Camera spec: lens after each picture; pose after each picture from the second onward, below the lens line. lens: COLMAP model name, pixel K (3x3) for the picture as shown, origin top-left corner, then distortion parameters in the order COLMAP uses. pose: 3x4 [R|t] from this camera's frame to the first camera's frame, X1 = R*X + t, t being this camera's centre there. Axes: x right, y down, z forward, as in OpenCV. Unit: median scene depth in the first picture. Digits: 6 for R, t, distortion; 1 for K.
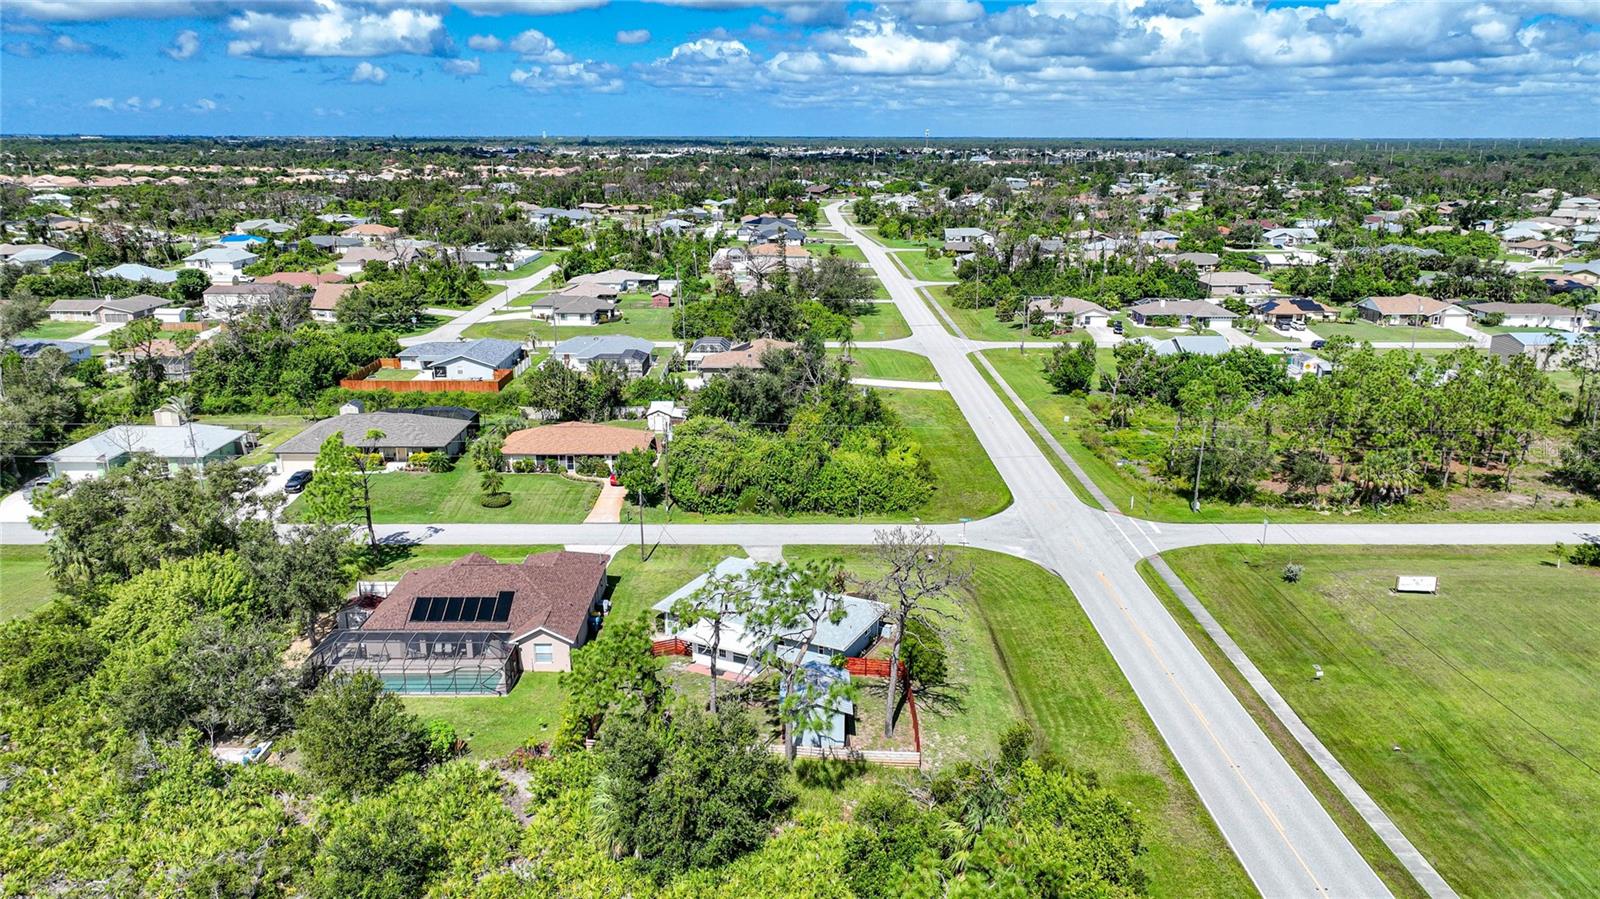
lens RADIAL K [[1126.6, 0, 800.4], [0, 1126.6, 448.1], [0, 0, 1]] dist [-0.001372, 0.013747]
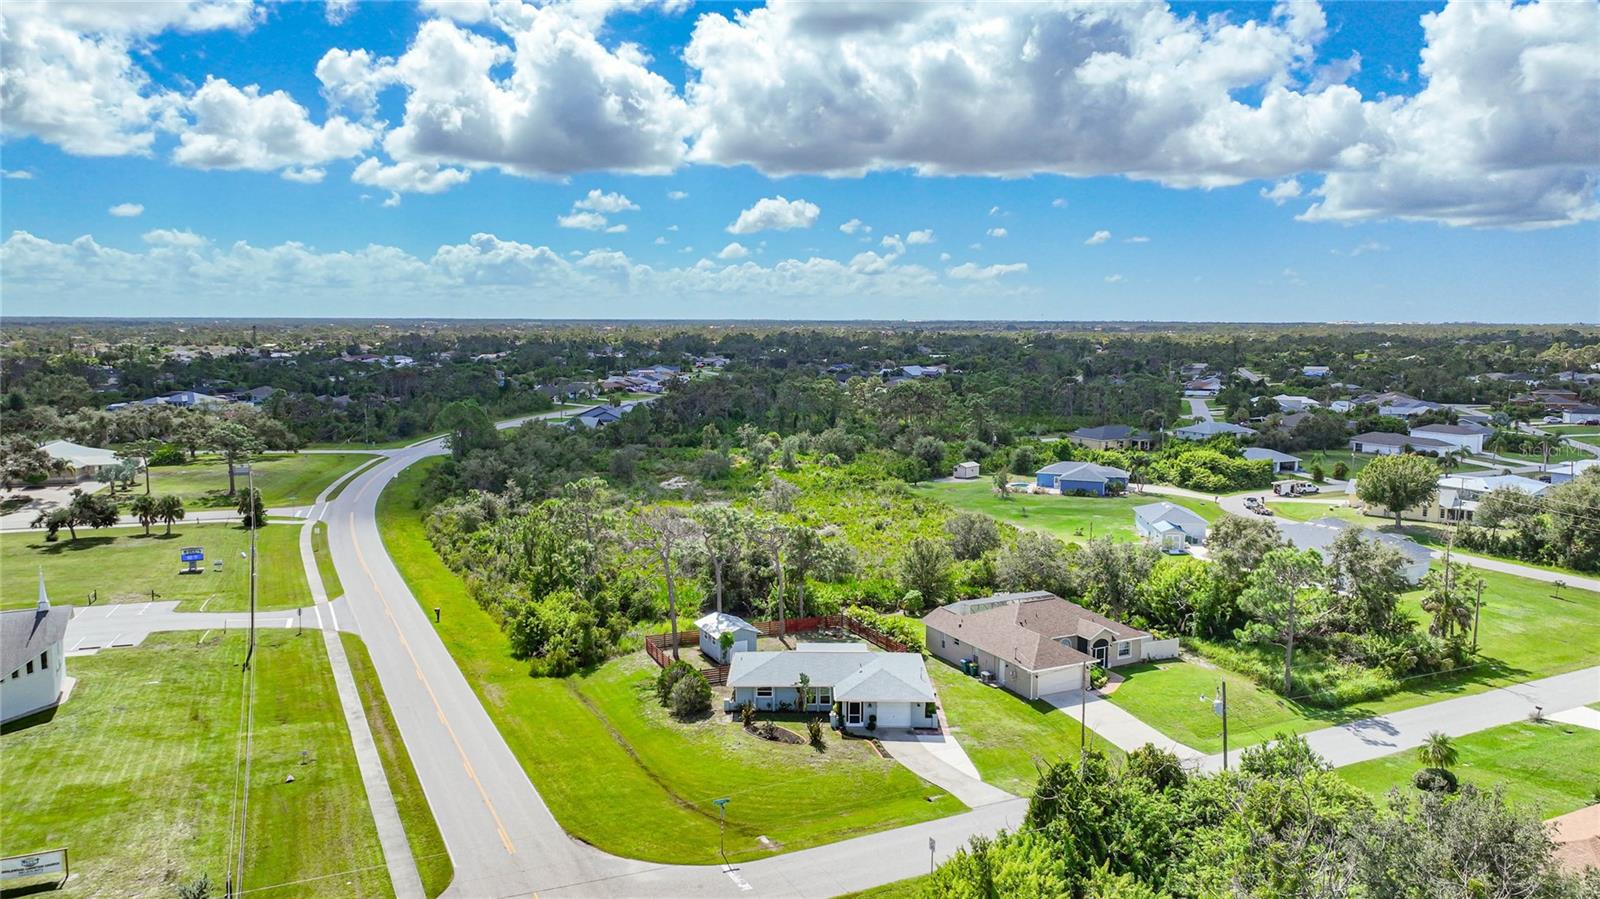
lens RADIAL K [[1126.6, 0, 786.9], [0, 1126.6, 447.9], [0, 0, 1]] dist [-0.001372, 0.013747]
pose [[-0.905304, 0.050265, -0.421779, 0.334049], [-0.121545, 0.920798, 0.370618, -0.329086], [0.407002, 0.386787, -0.827493, 1.317066]]
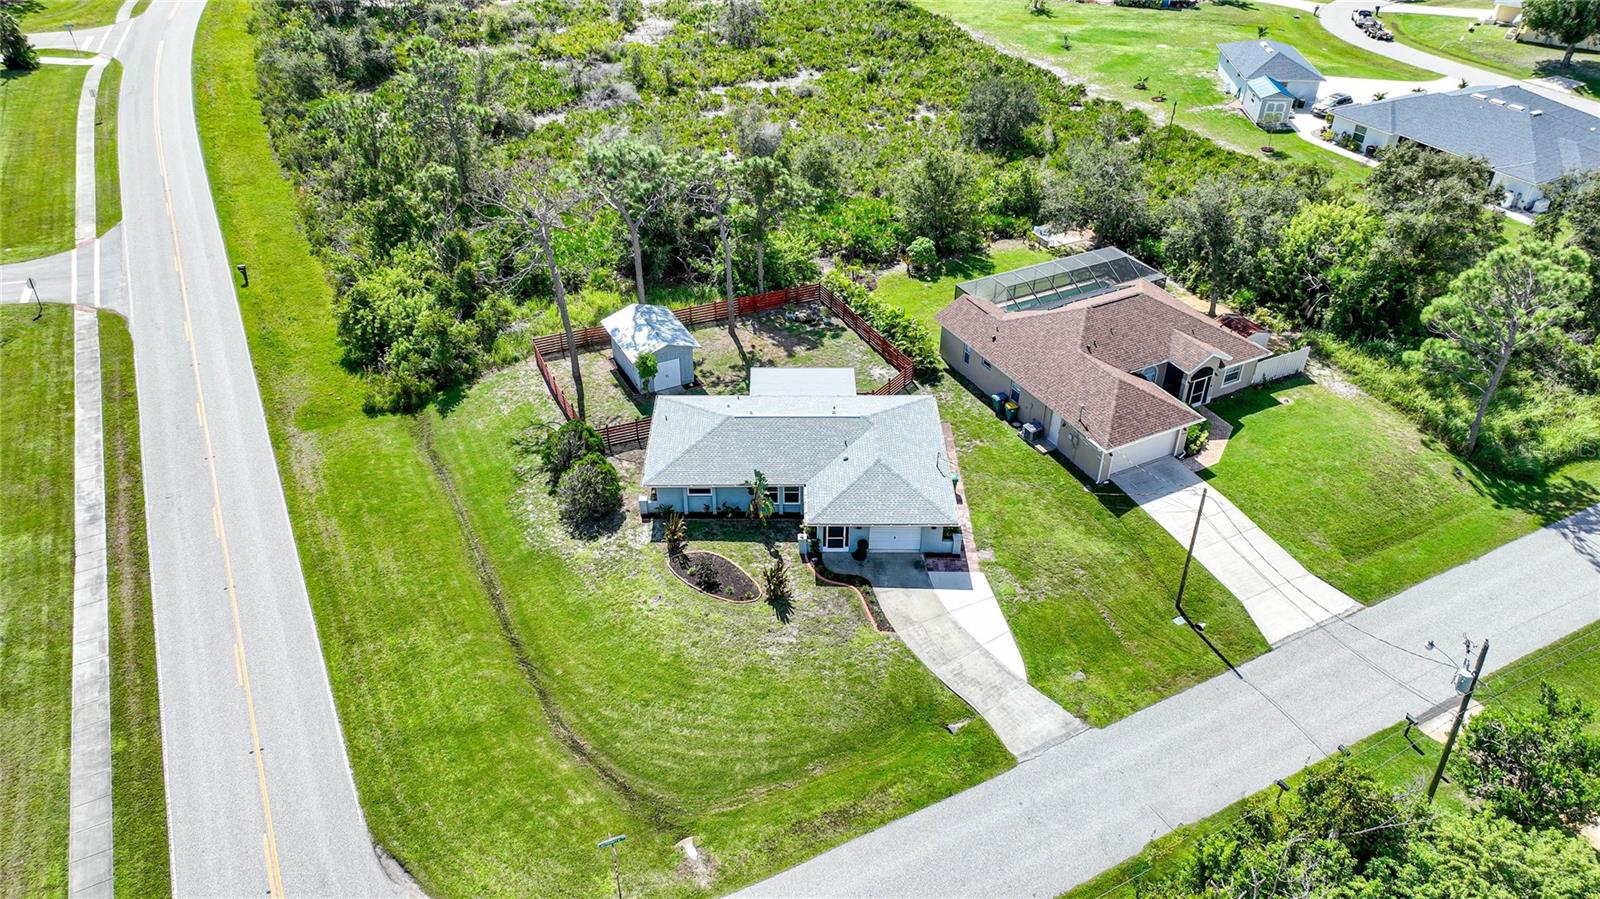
lens RADIAL K [[1126.6, 0, 788.6], [0, 1126.6, 429.4], [0, 0, 1]] dist [-0.001372, 0.013747]
pose [[-0.896344, 0.250376, -0.365894, 0.176033], [-0.127155, 0.645433, 0.753158, -0.293425], [0.424733, 0.721614, -0.546694, 1.016186]]
